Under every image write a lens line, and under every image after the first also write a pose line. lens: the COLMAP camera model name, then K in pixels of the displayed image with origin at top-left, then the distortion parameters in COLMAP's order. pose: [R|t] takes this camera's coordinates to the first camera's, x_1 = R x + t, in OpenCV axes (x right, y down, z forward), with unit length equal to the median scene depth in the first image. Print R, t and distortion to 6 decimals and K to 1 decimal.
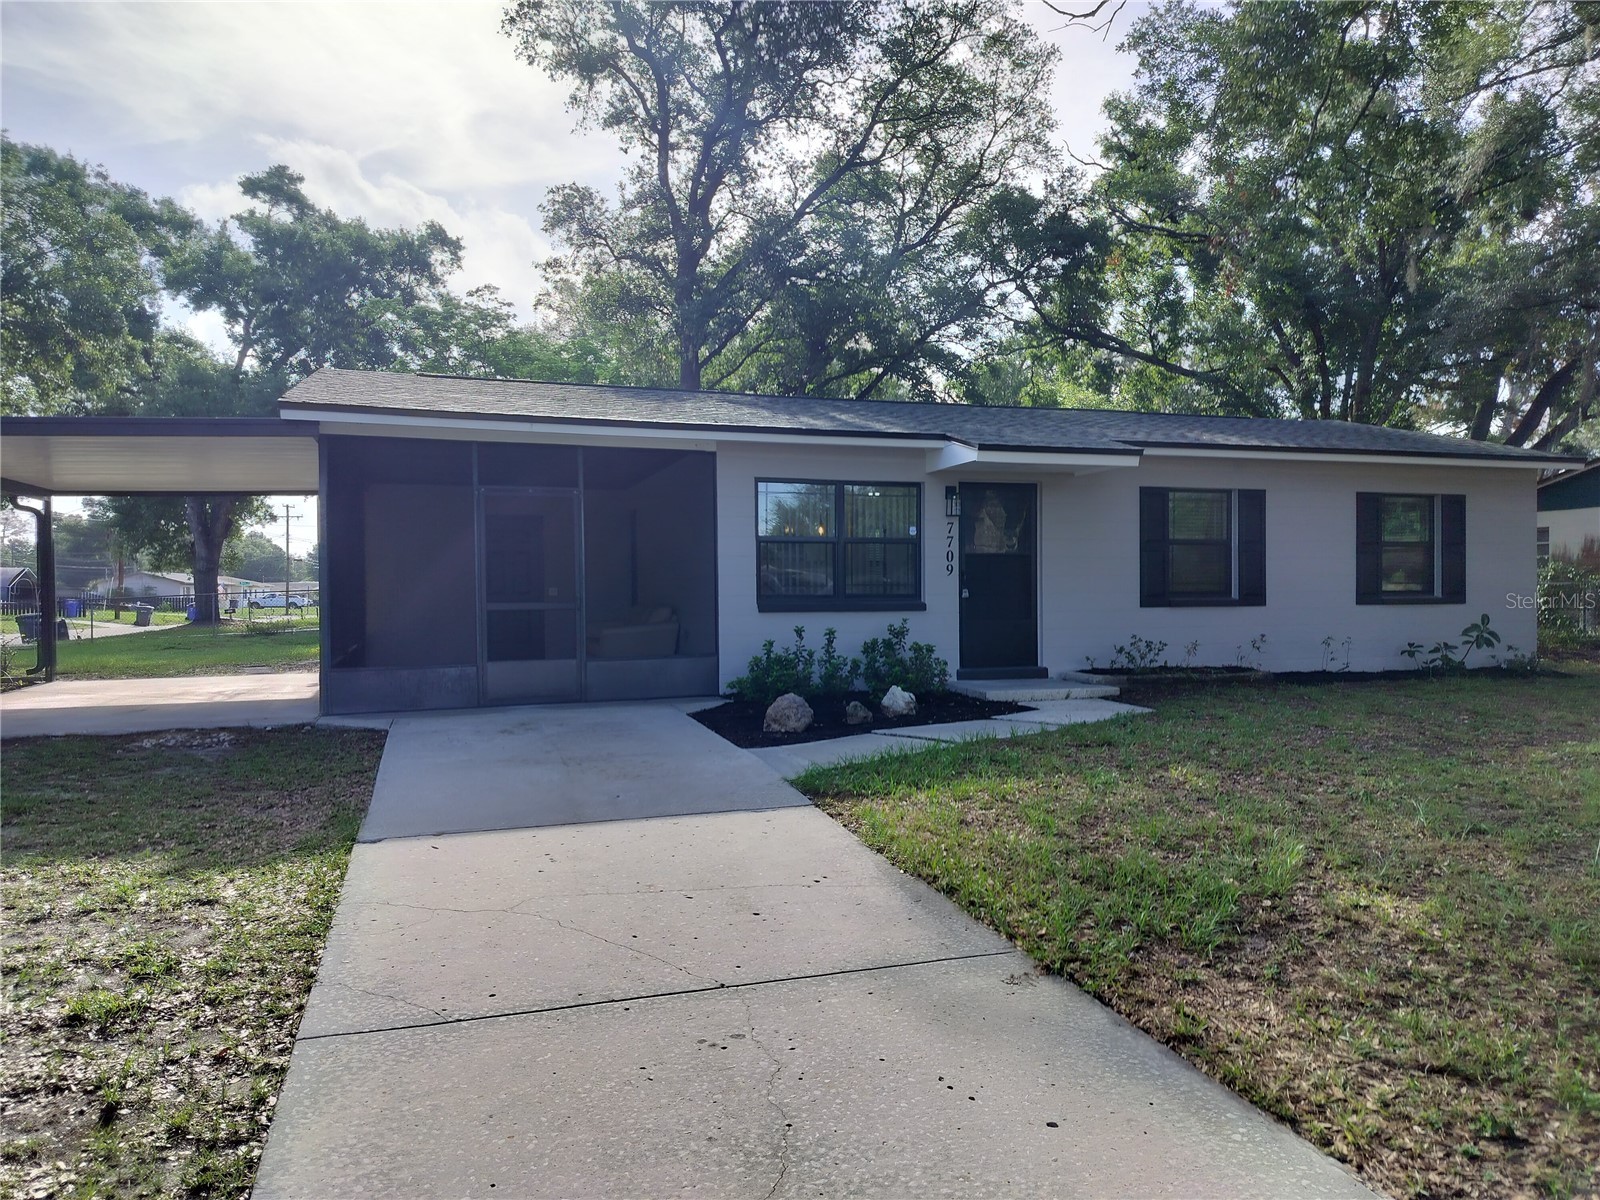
lens RADIAL K [[1124.5, 0, 797.8], [0, 1124.5, 605.1], [0, 0, 1]] dist [0.066516, -0.051028]
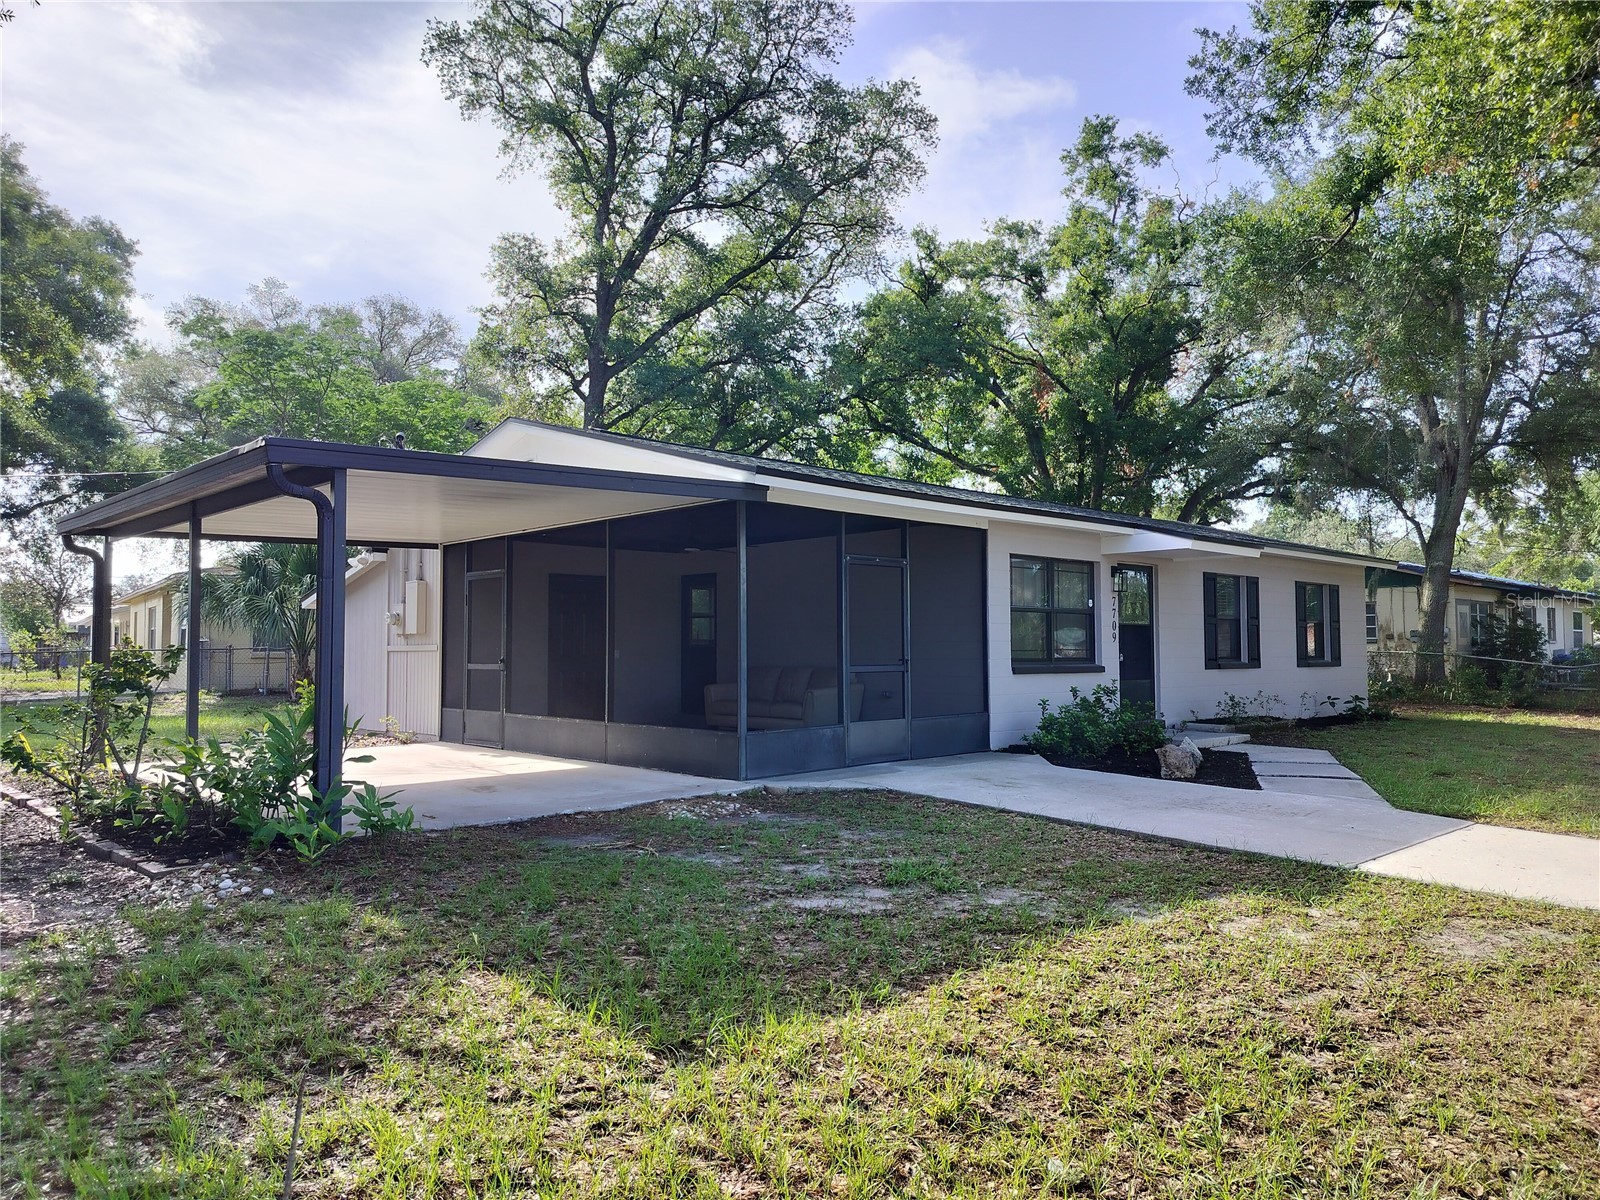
lens RADIAL K [[1124.5, 0, 797.8], [0, 1124.5, 605.1], [0, 0, 1]] dist [0.066516, -0.051028]
pose [[0.903748, 0.022300, 0.427483, -0.603260], [0.002516, 0.998348, -0.057397, 0.001904], [-0.428057, 0.052948, 0.902199, 0.069876]]
